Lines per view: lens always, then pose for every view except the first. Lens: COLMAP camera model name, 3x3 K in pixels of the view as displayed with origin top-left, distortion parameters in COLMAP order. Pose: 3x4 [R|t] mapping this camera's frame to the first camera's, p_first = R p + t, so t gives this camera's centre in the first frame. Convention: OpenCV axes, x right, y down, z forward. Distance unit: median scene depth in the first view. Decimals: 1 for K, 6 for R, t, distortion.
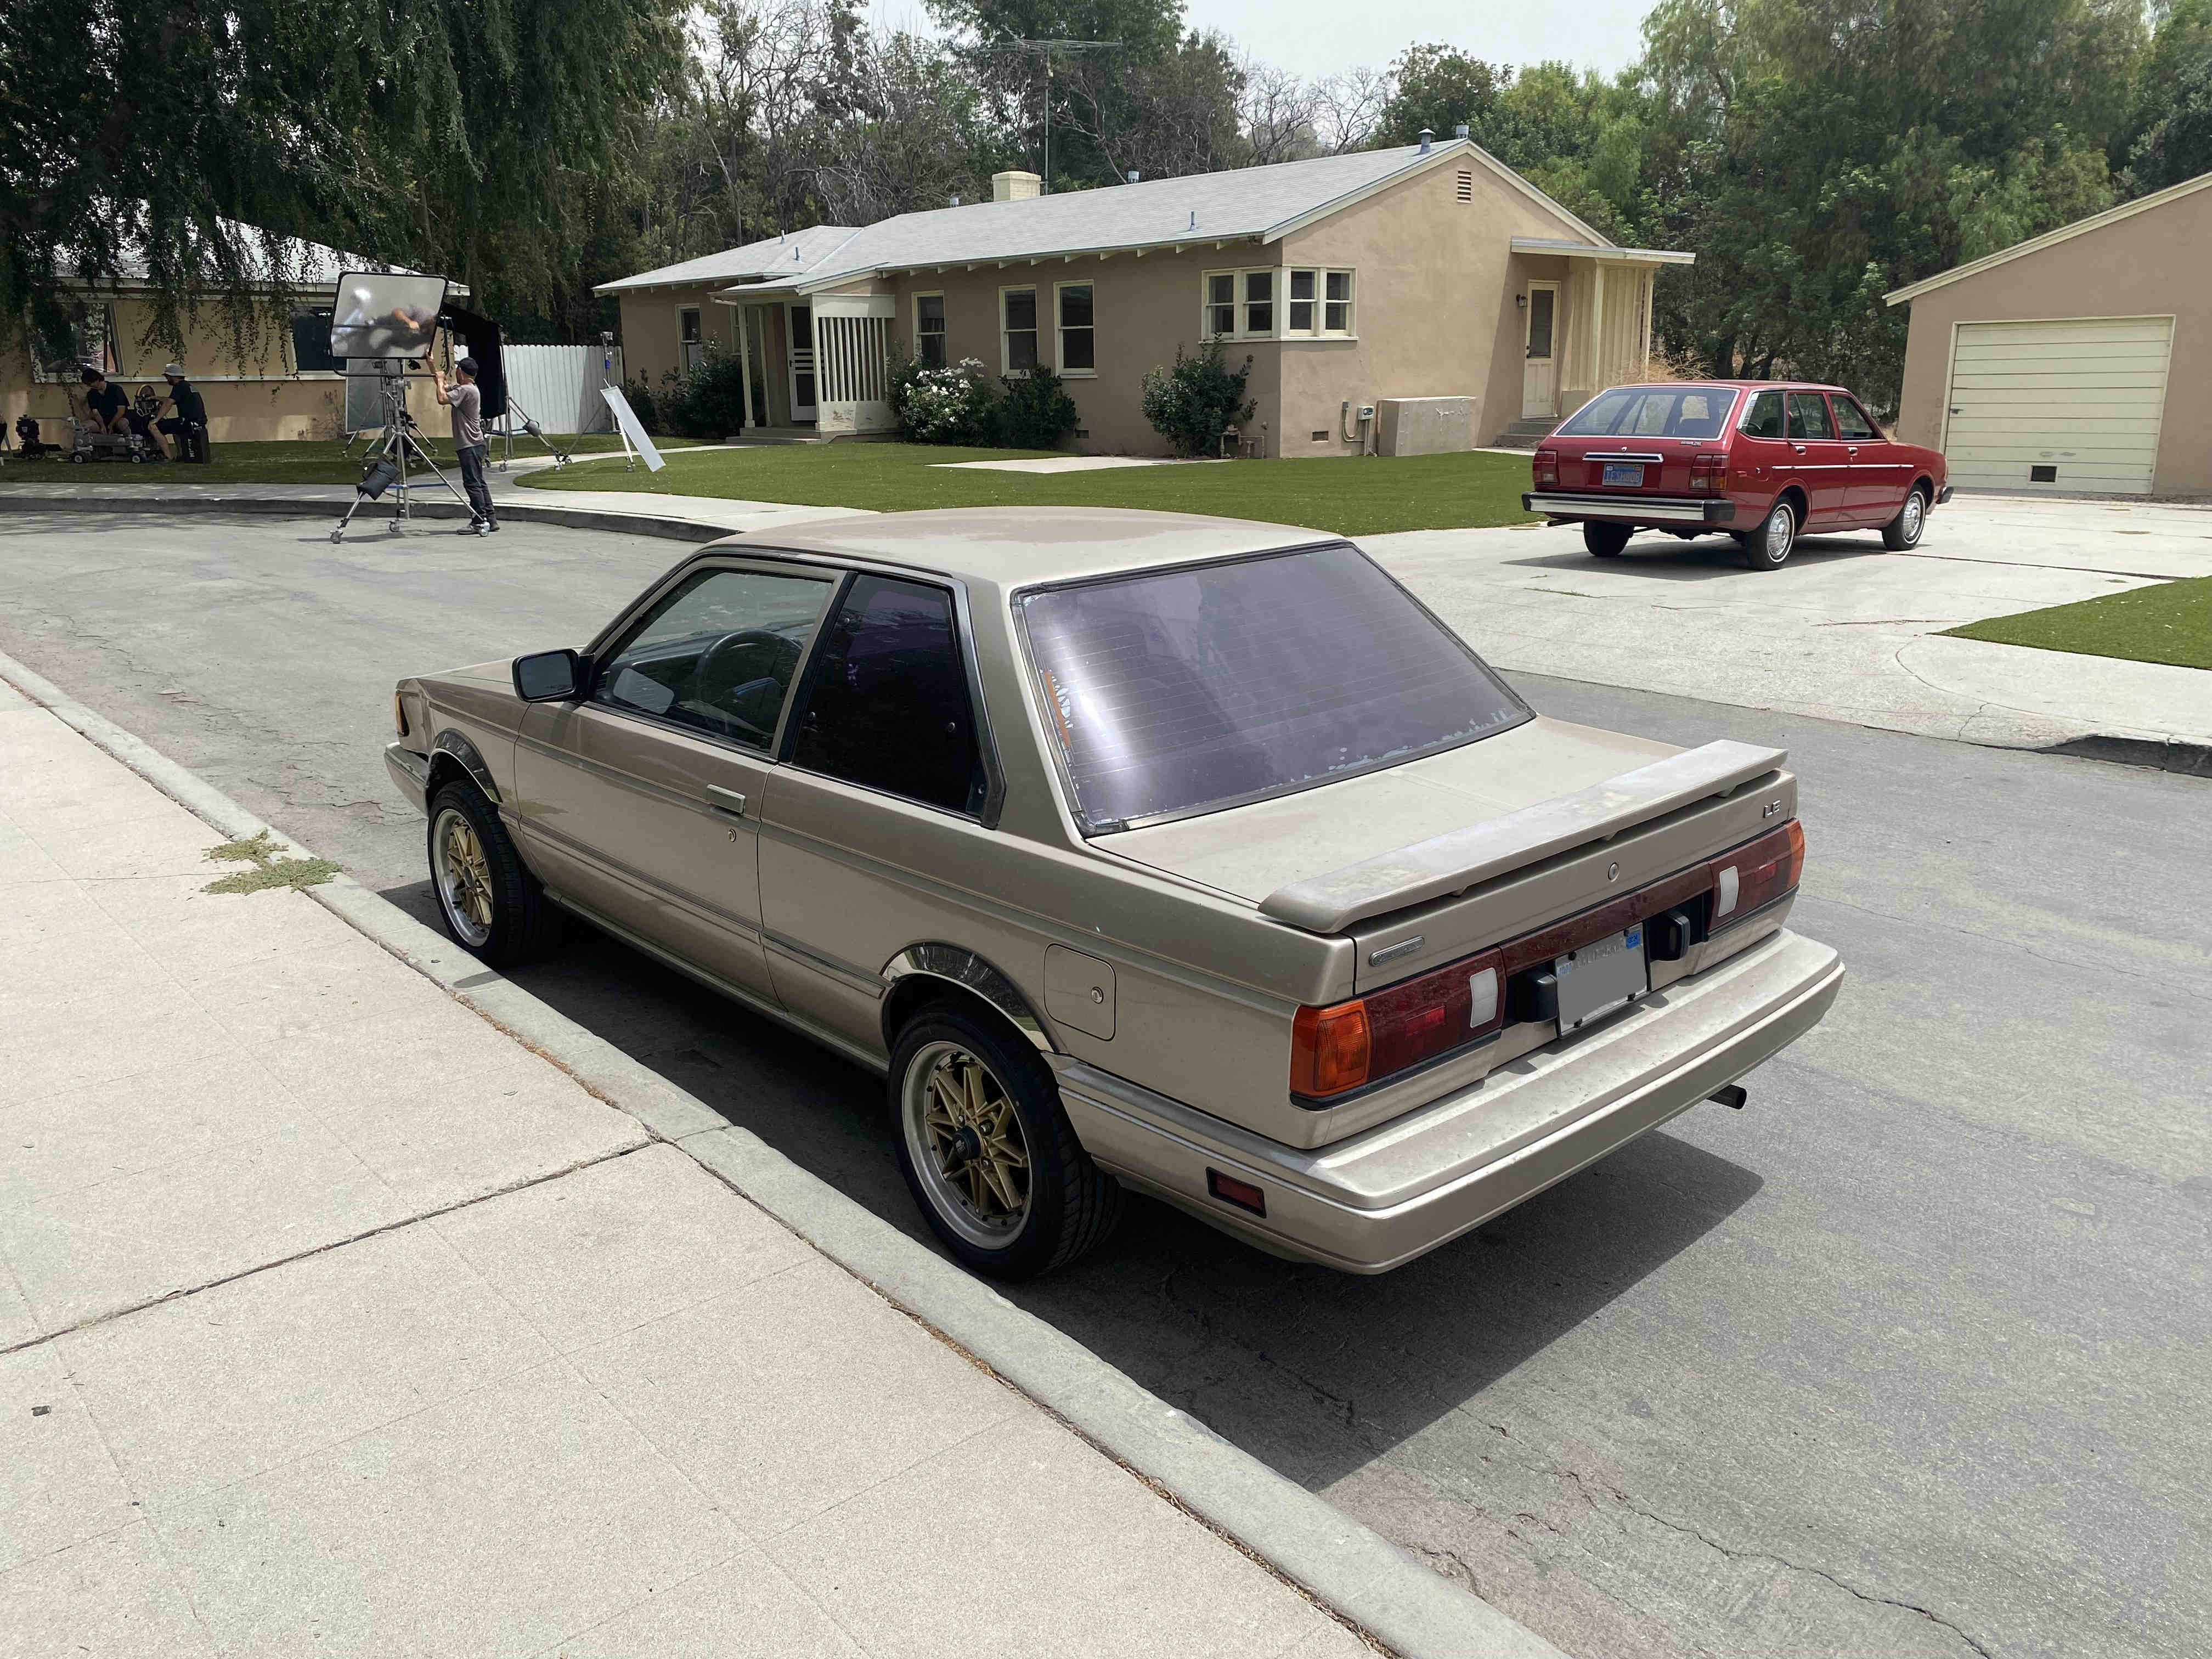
lens RADIAL K [[1700.3, 0, 1106.0], [0, 1700.3, 829.5], [0, 0, 1]] dist [-0.008905, -0.003562]
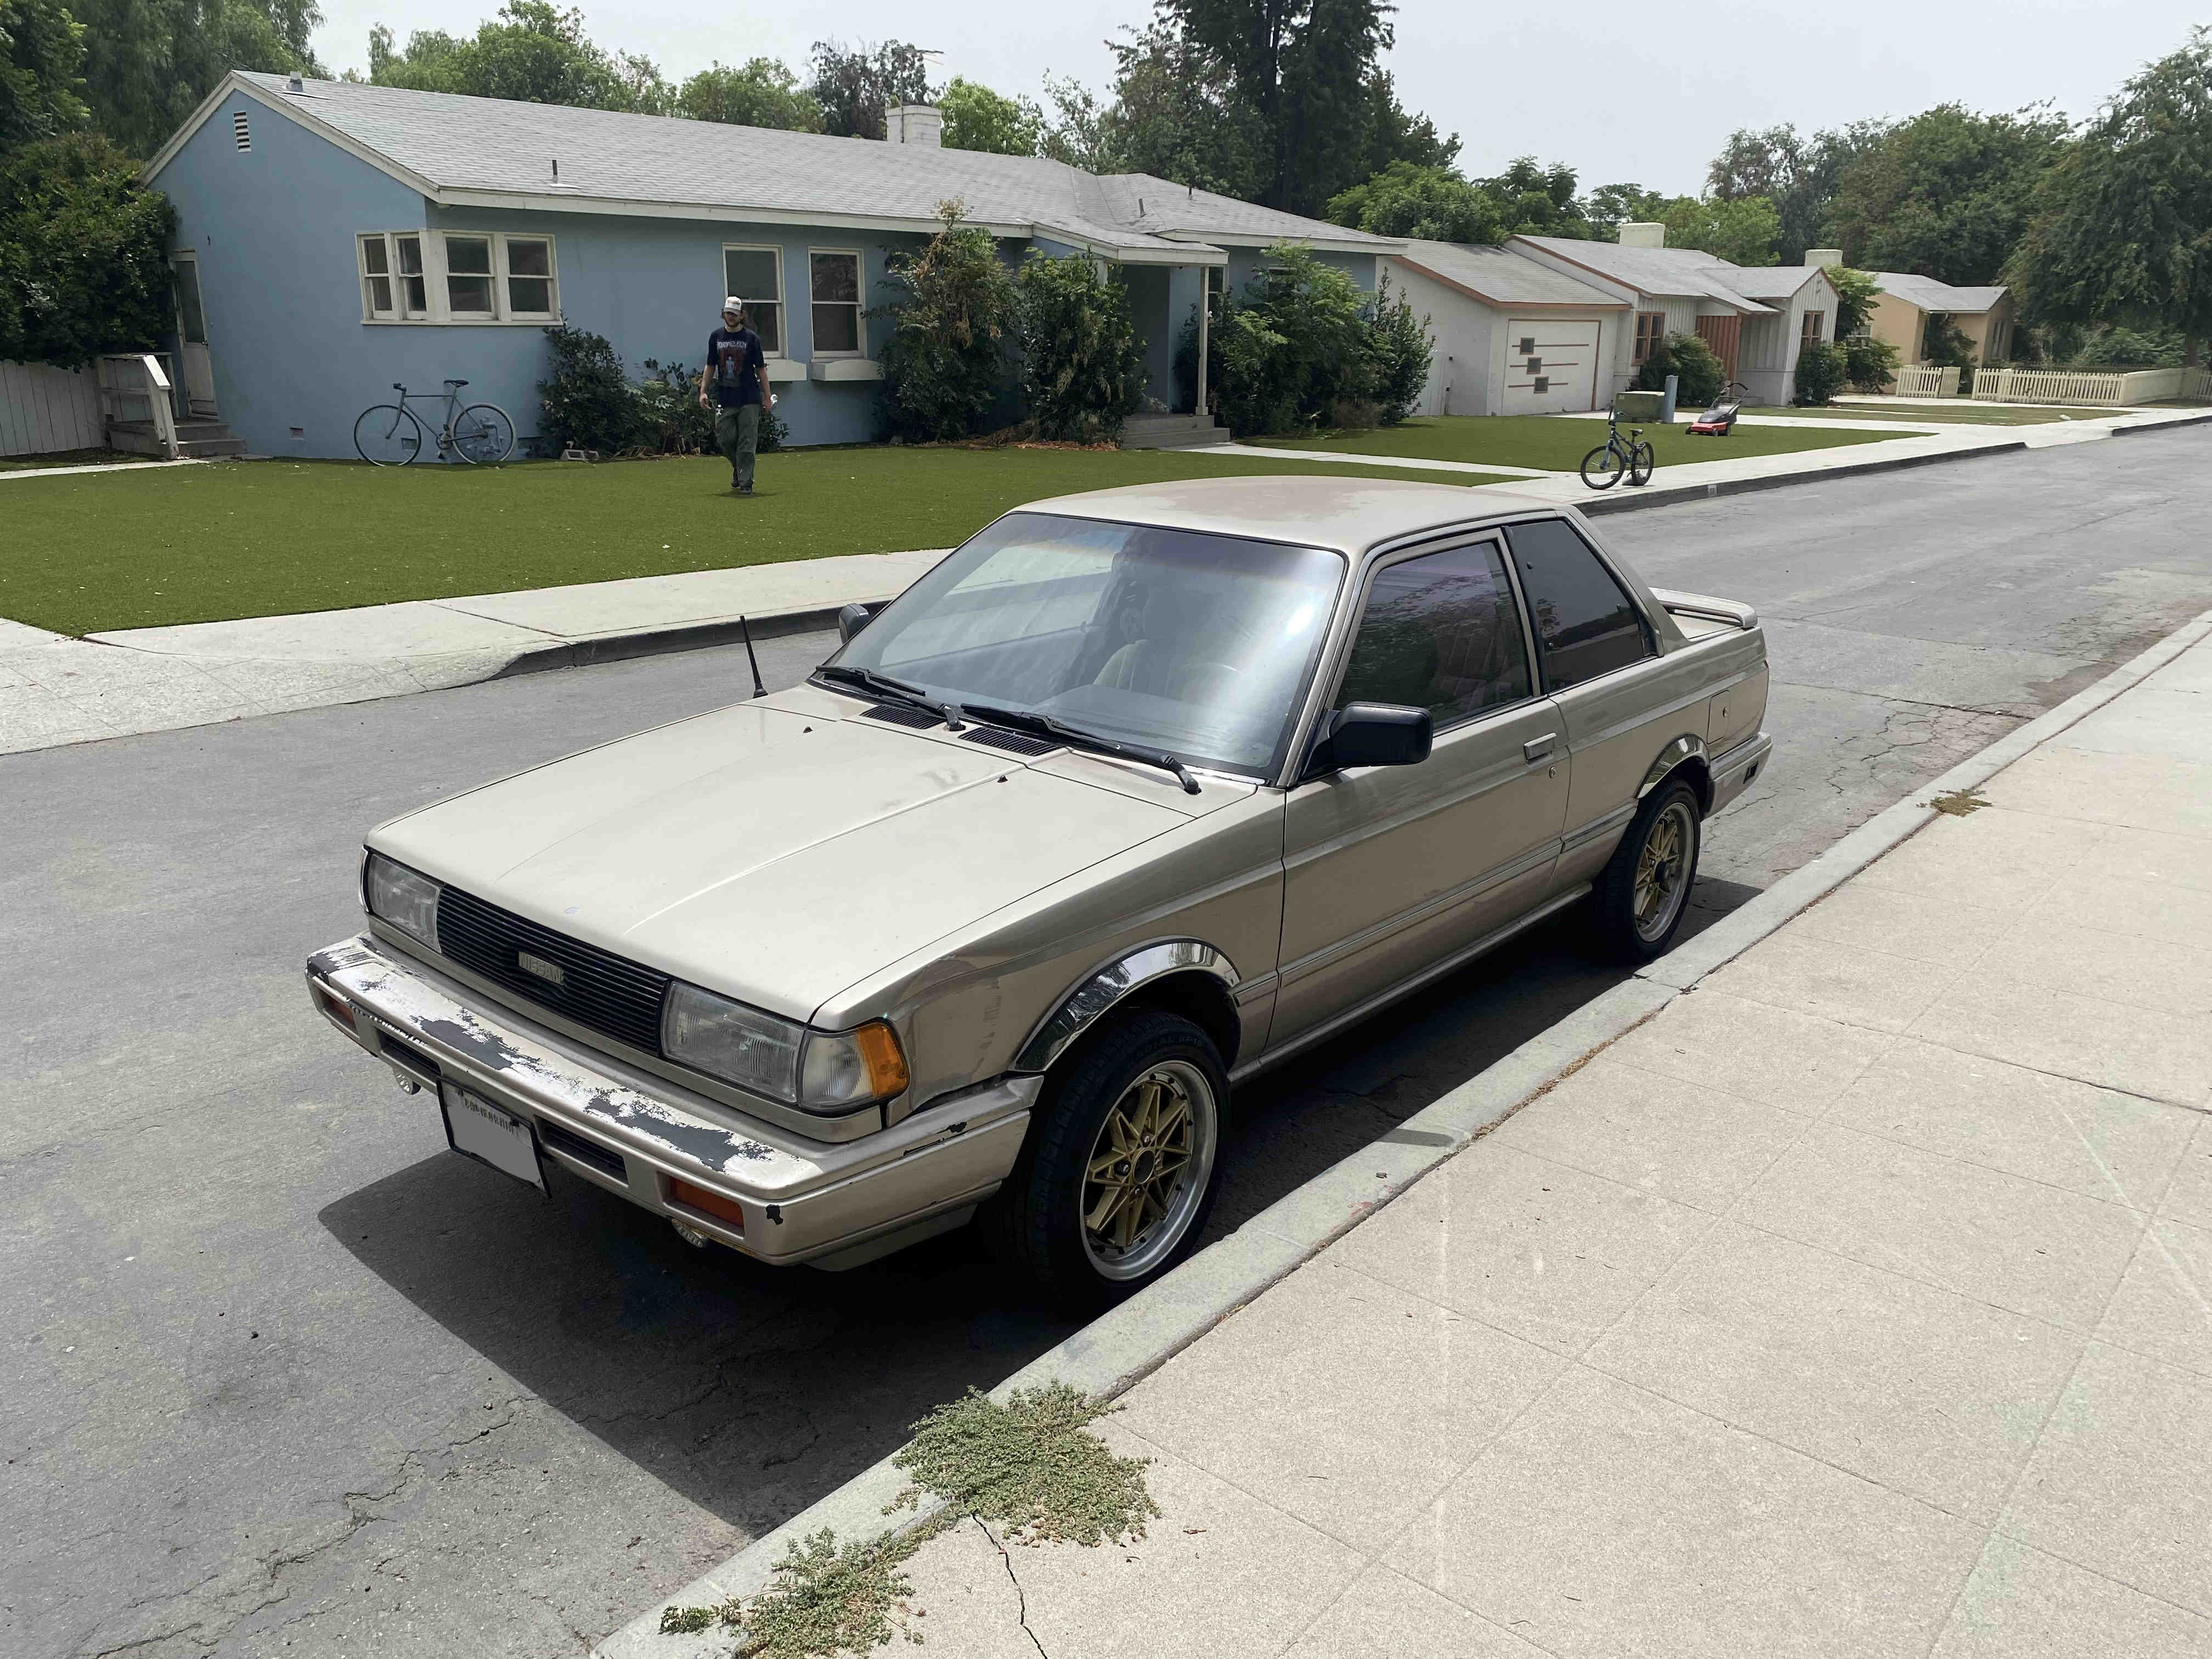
lens RADIAL K [[1703.2, 0, 1106.0], [0, 1703.2, 829.5], [0, 0, 1]] dist [0.000858, -0.004280]
pose [[-0.133972, -0.278343, 0.951092, -1.283918], [0.265983, 0.914428, 0.305080, -0.390636], [-0.954623, 0.293846, -0.048474, 1.370084]]
